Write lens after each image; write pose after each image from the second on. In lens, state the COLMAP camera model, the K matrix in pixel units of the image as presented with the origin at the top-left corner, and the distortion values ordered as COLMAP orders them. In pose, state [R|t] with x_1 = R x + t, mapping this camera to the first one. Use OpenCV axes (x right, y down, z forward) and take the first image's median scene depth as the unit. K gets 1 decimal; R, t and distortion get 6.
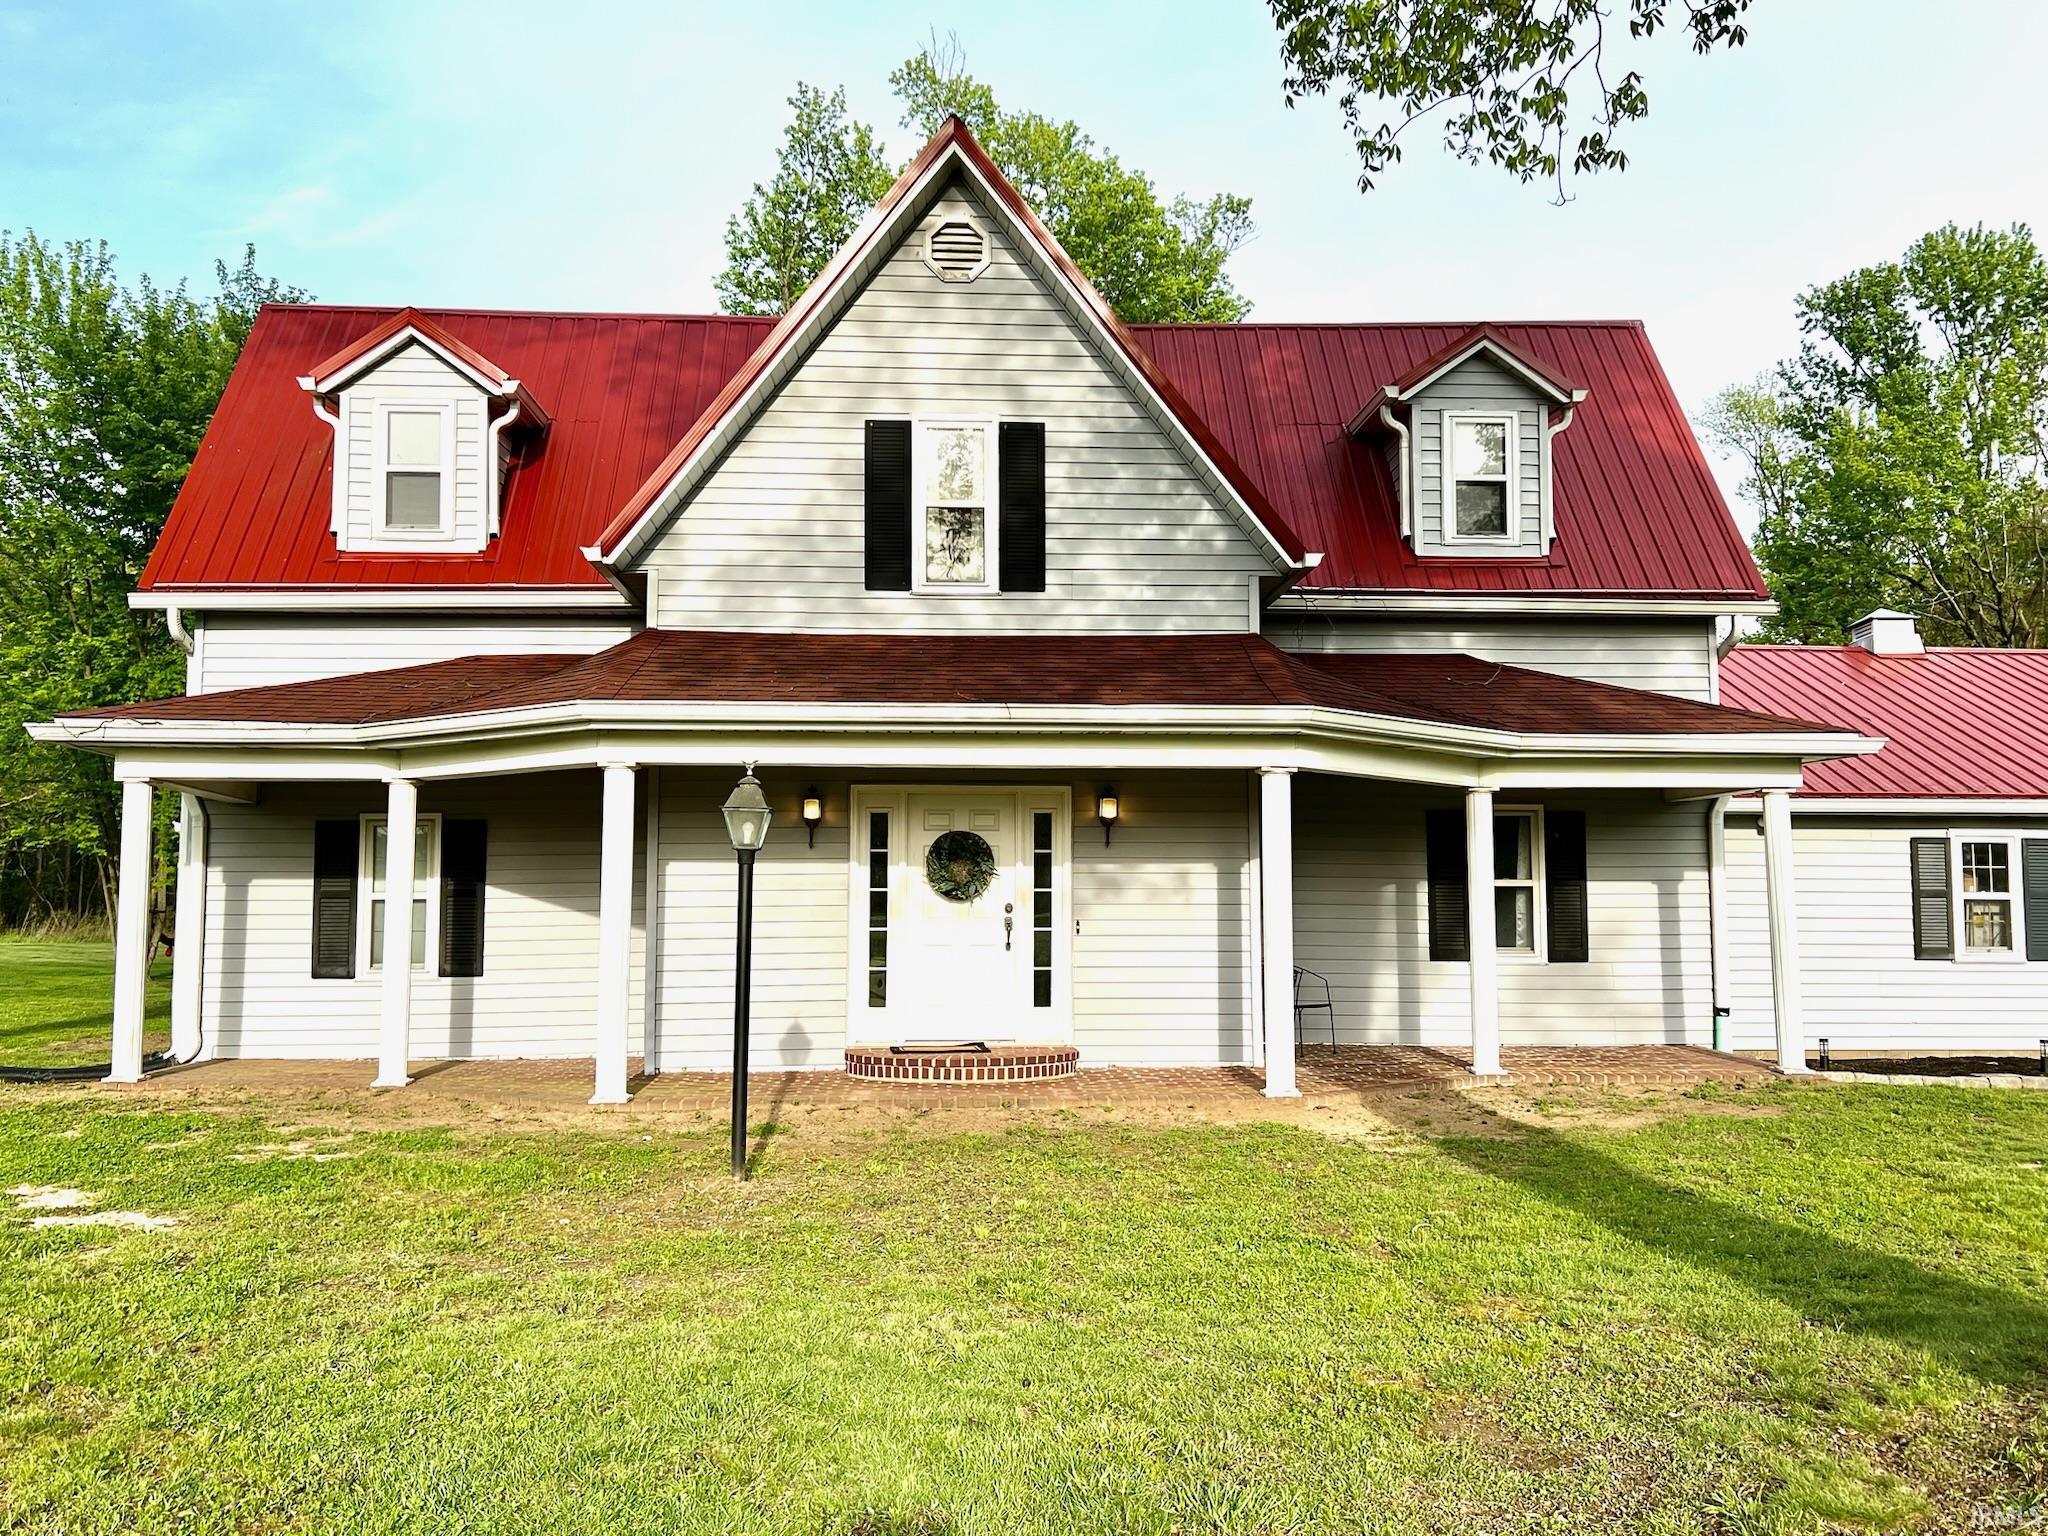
lens RADIAL K [[1730.2, 0, 1023.3], [0, 1730.2, 771.0], [0, 0, 1]] dist [0.038595, -0.008149]
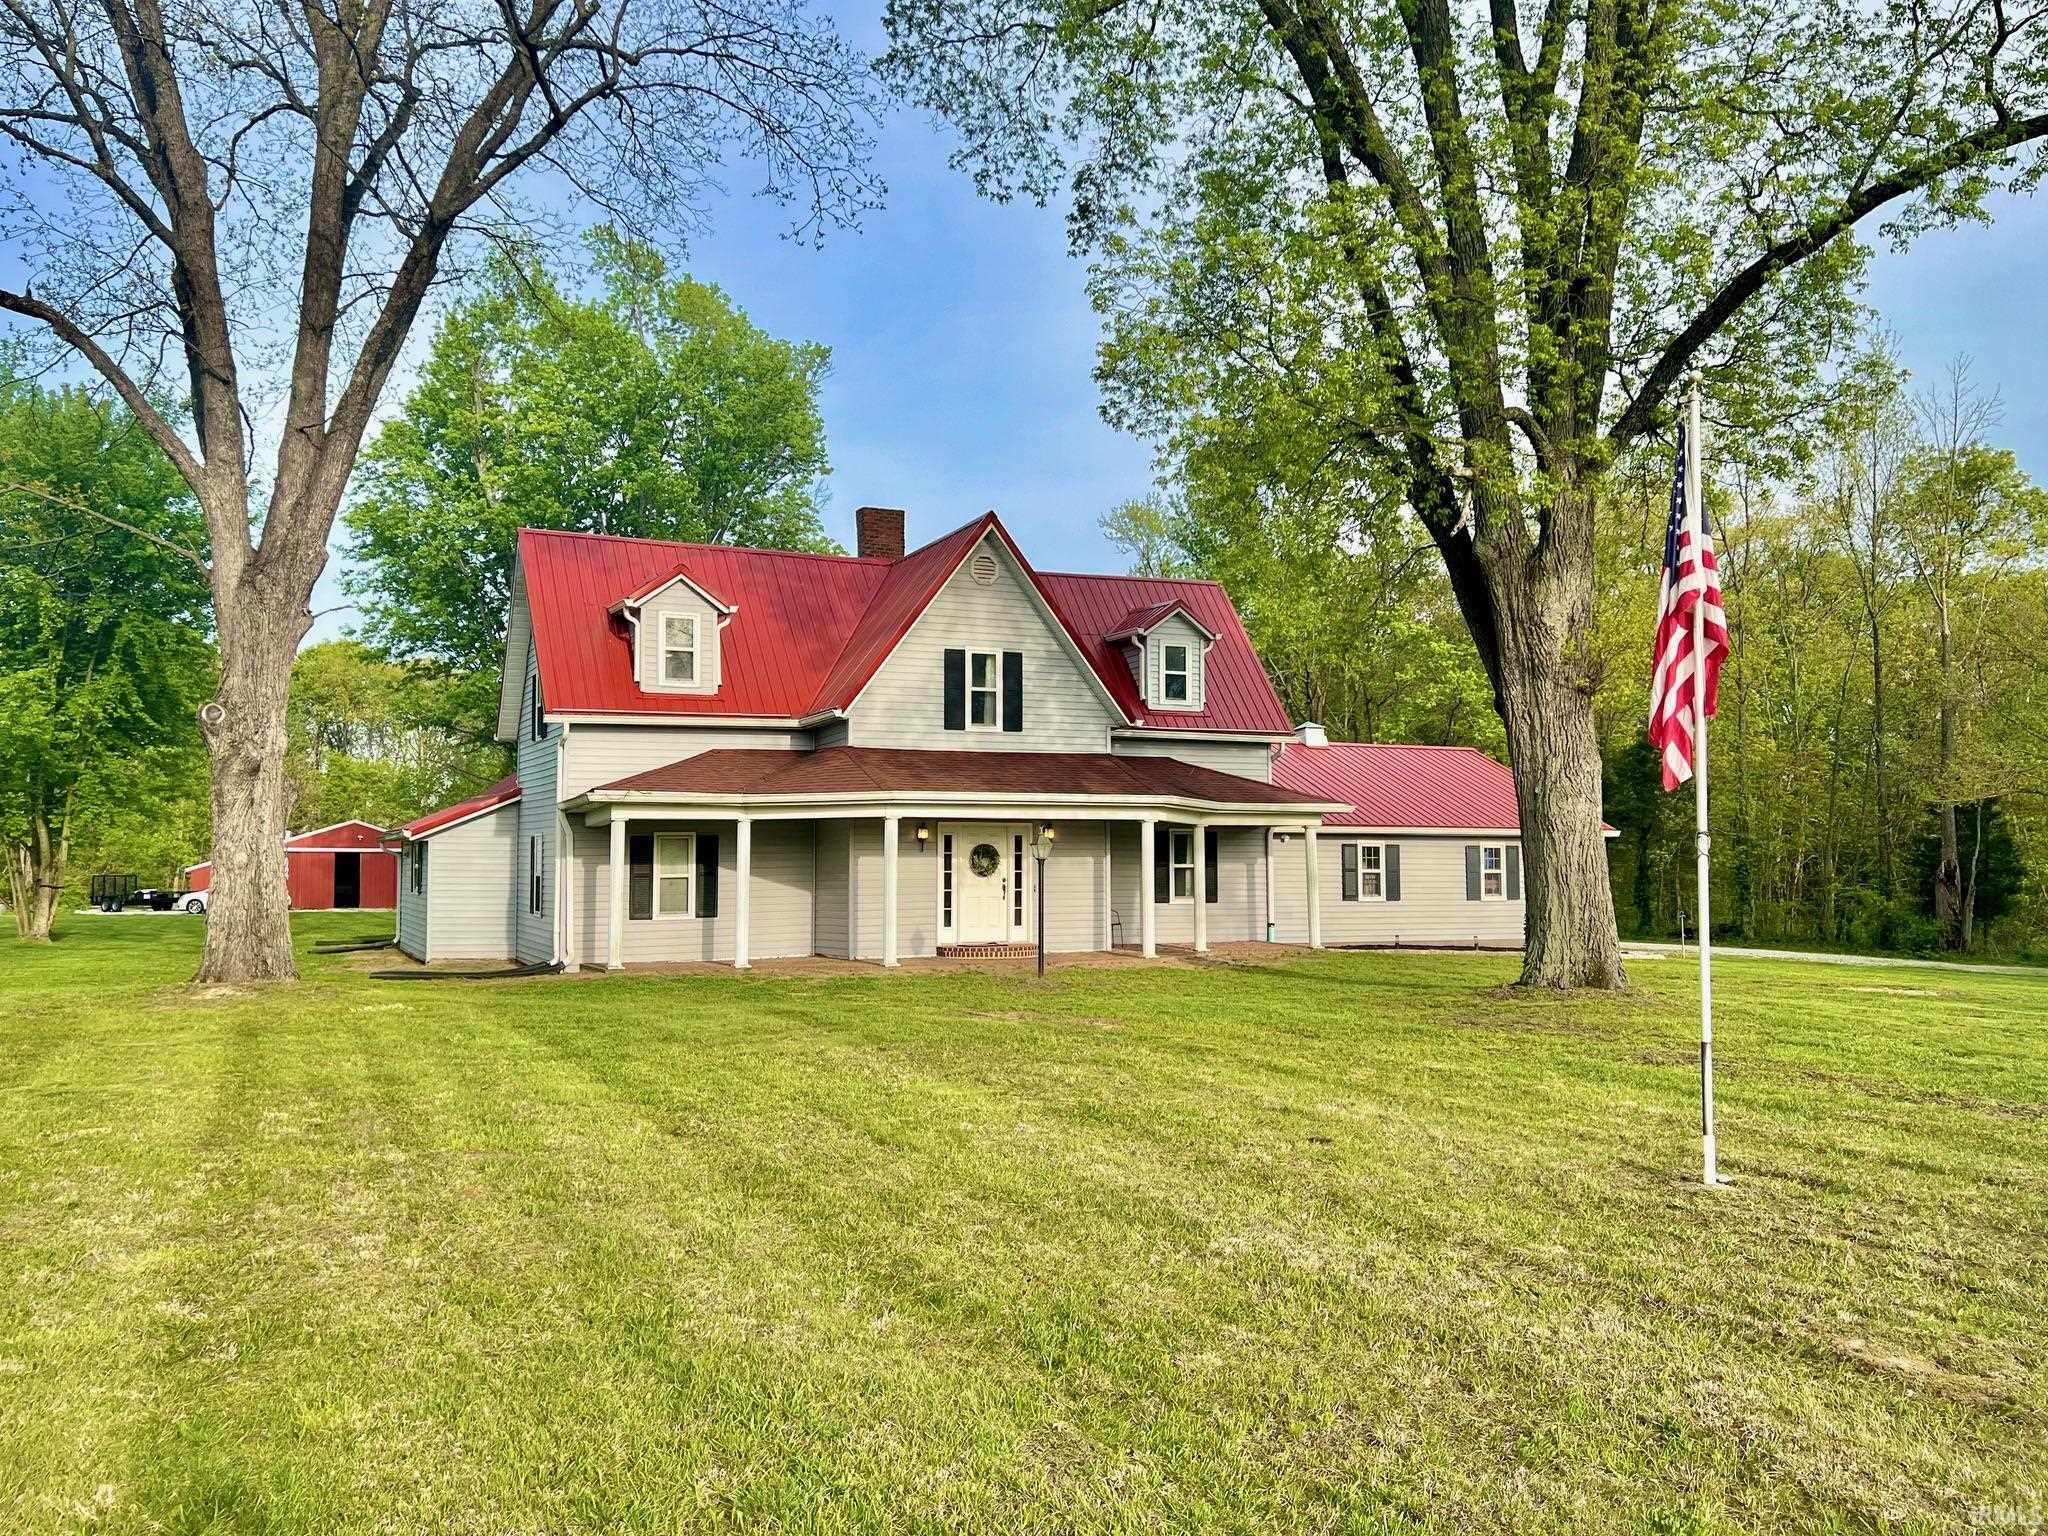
lens RADIAL K [[1613.4, 0, 1022.7], [0, 1613.4, 767.2], [0, 0, 1]] dist [0.102012, 0.001786]
pose [[0.929064, 0.019726, 0.369393, -0.674993], [-0.024383, 0.999671, 0.007943, -0.070983], [-0.369115, -0.016387, 0.929239, -0.801891]]
